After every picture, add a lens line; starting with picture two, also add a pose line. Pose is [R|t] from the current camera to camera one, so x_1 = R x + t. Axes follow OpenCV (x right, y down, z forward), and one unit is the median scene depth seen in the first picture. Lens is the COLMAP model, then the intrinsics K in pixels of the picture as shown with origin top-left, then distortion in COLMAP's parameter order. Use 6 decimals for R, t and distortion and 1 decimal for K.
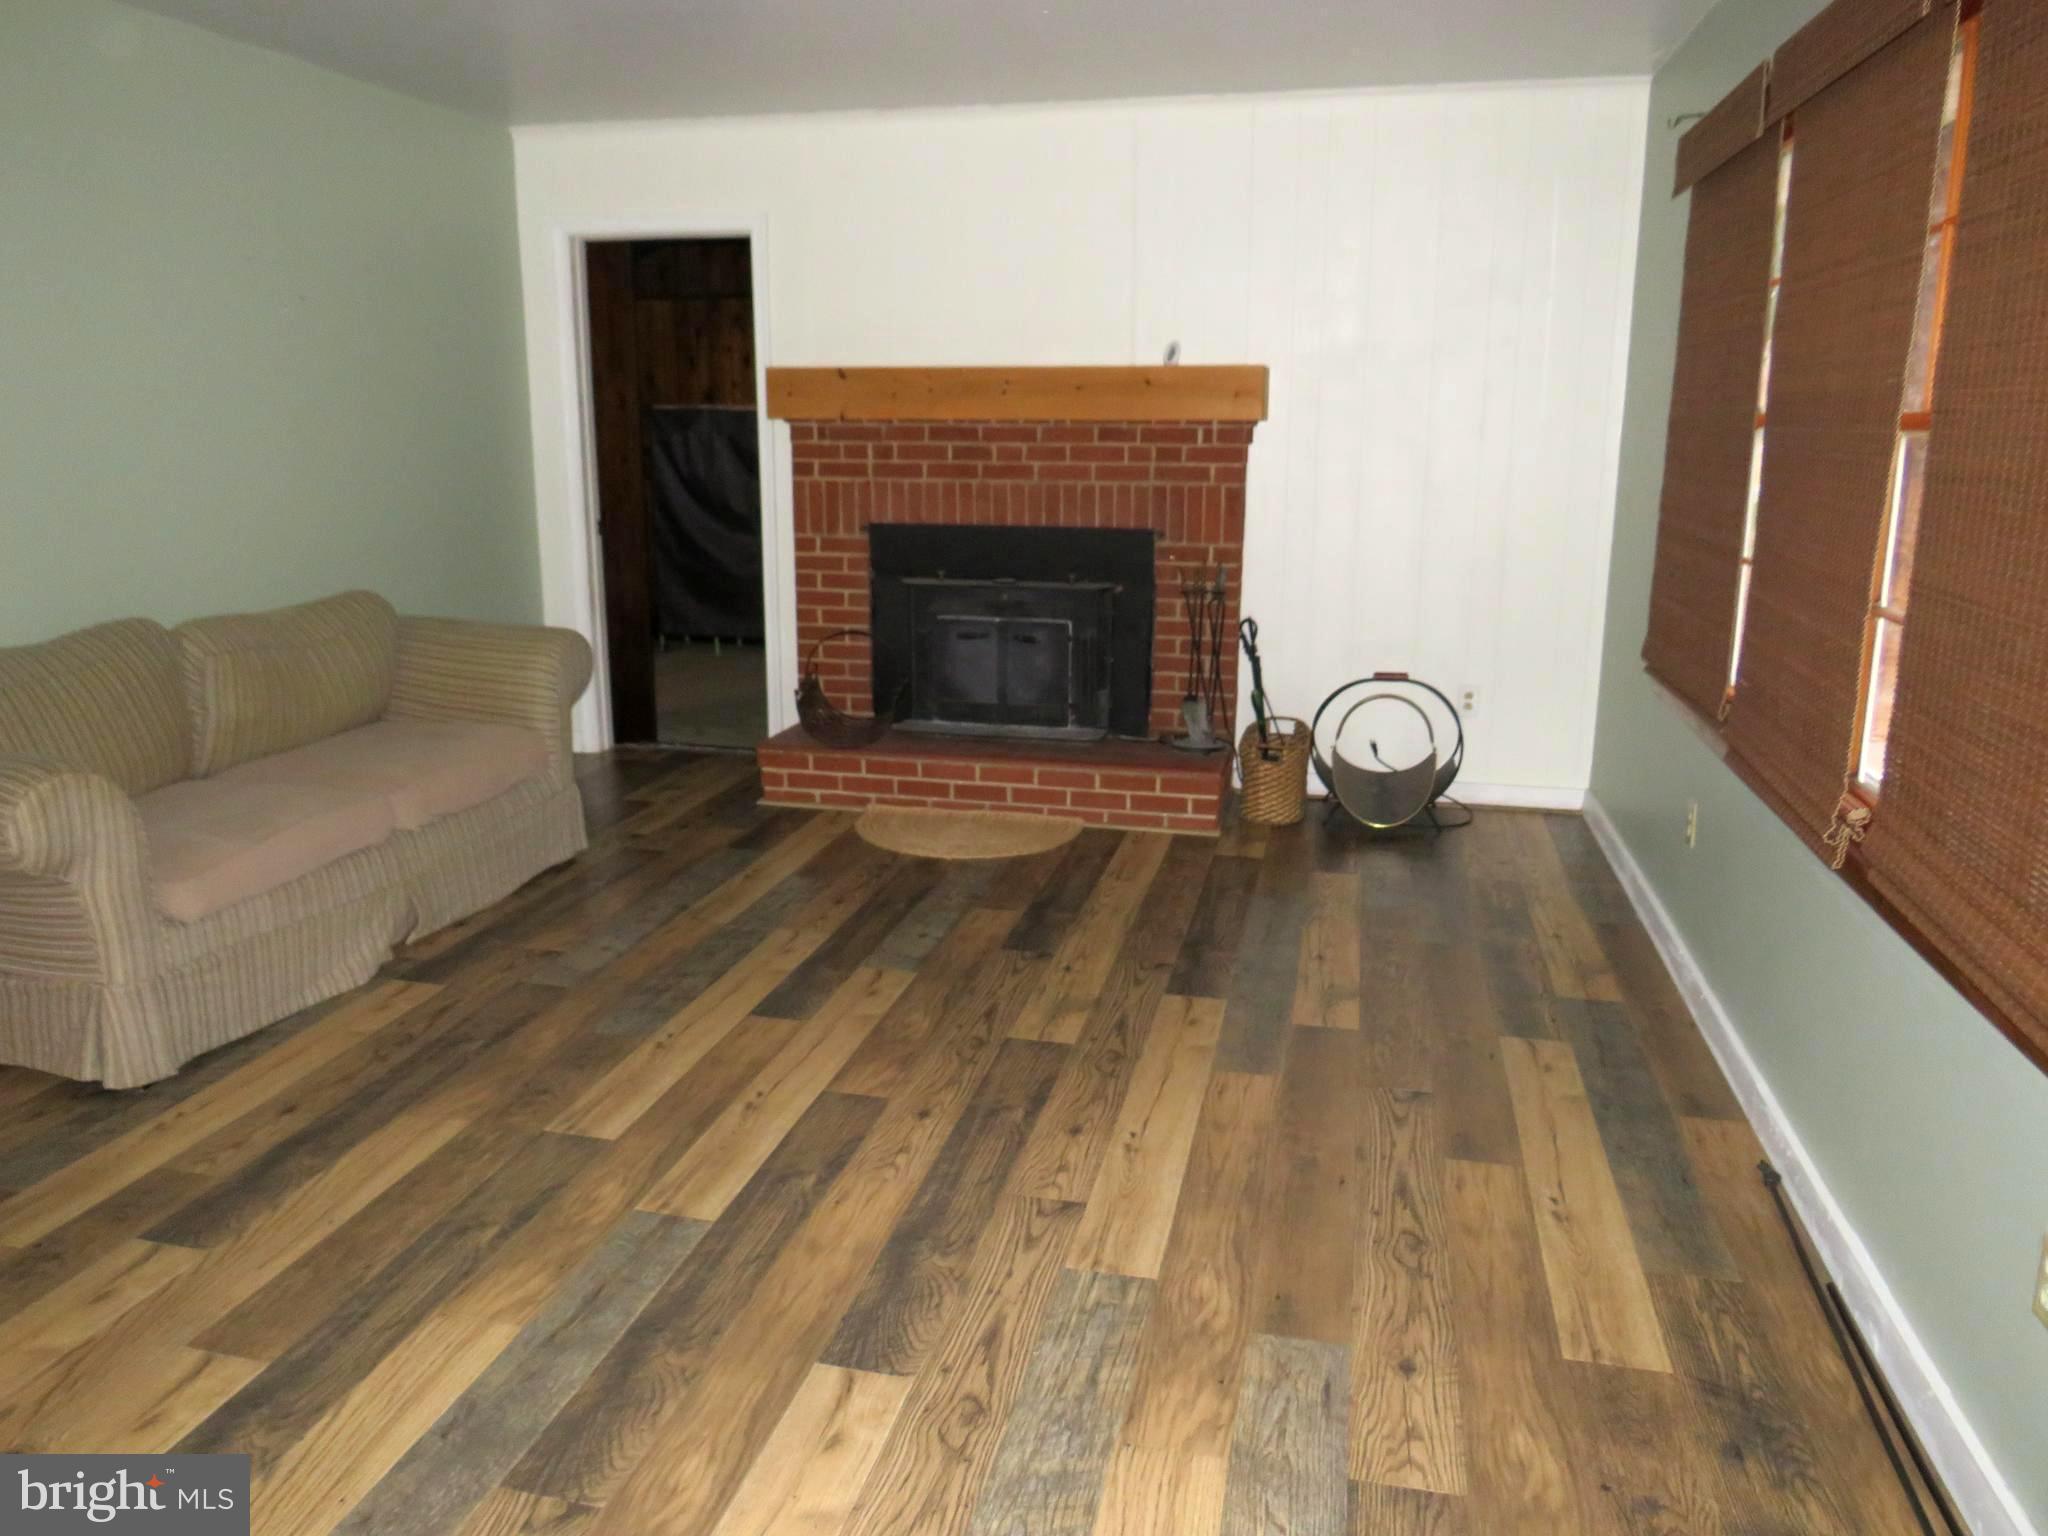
lens RADIAL K [[1420.3, 0, 1021.8], [0, 1420.3, 798.1], [0, 0, 1]] dist [-0.052080, 0.021625]
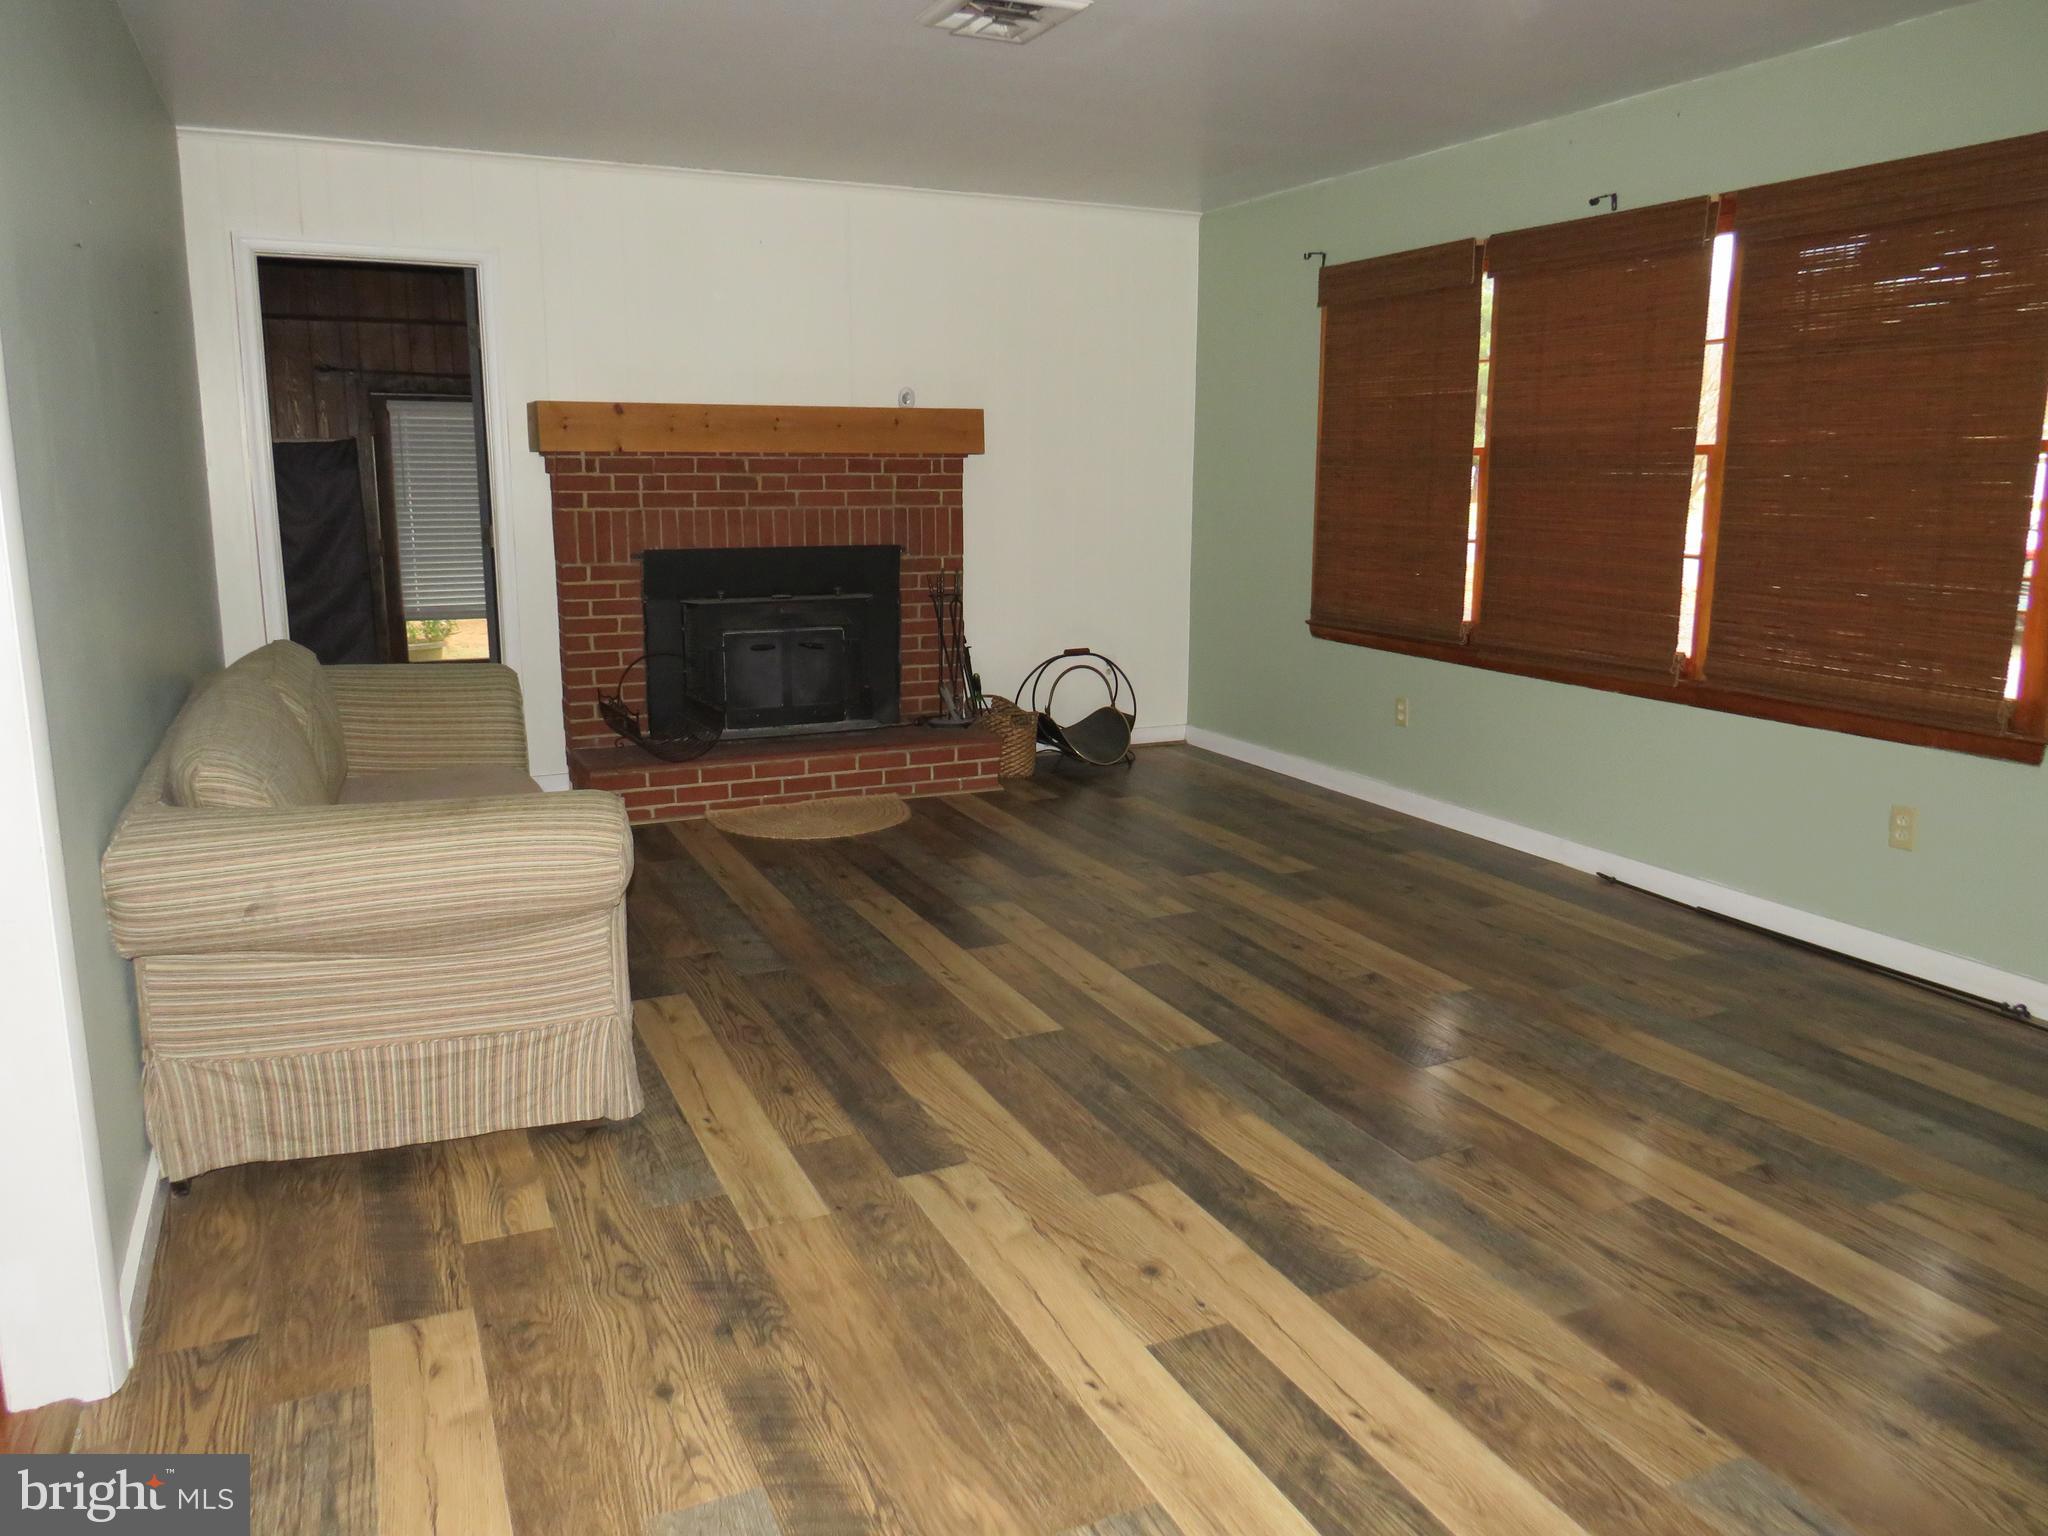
lens RADIAL K [[1446.3, 0, 1024.8], [0, 1446.3, 761.9], [0, 0, 1]] dist [-0.030641, 0.003390]
pose [[0.779186, -0.127244, 0.613741, -0.589406], [0.157711, 0.987475, 0.004504, 0.000320], [-0.606627, 0.093284, 0.789495, 0.000296]]
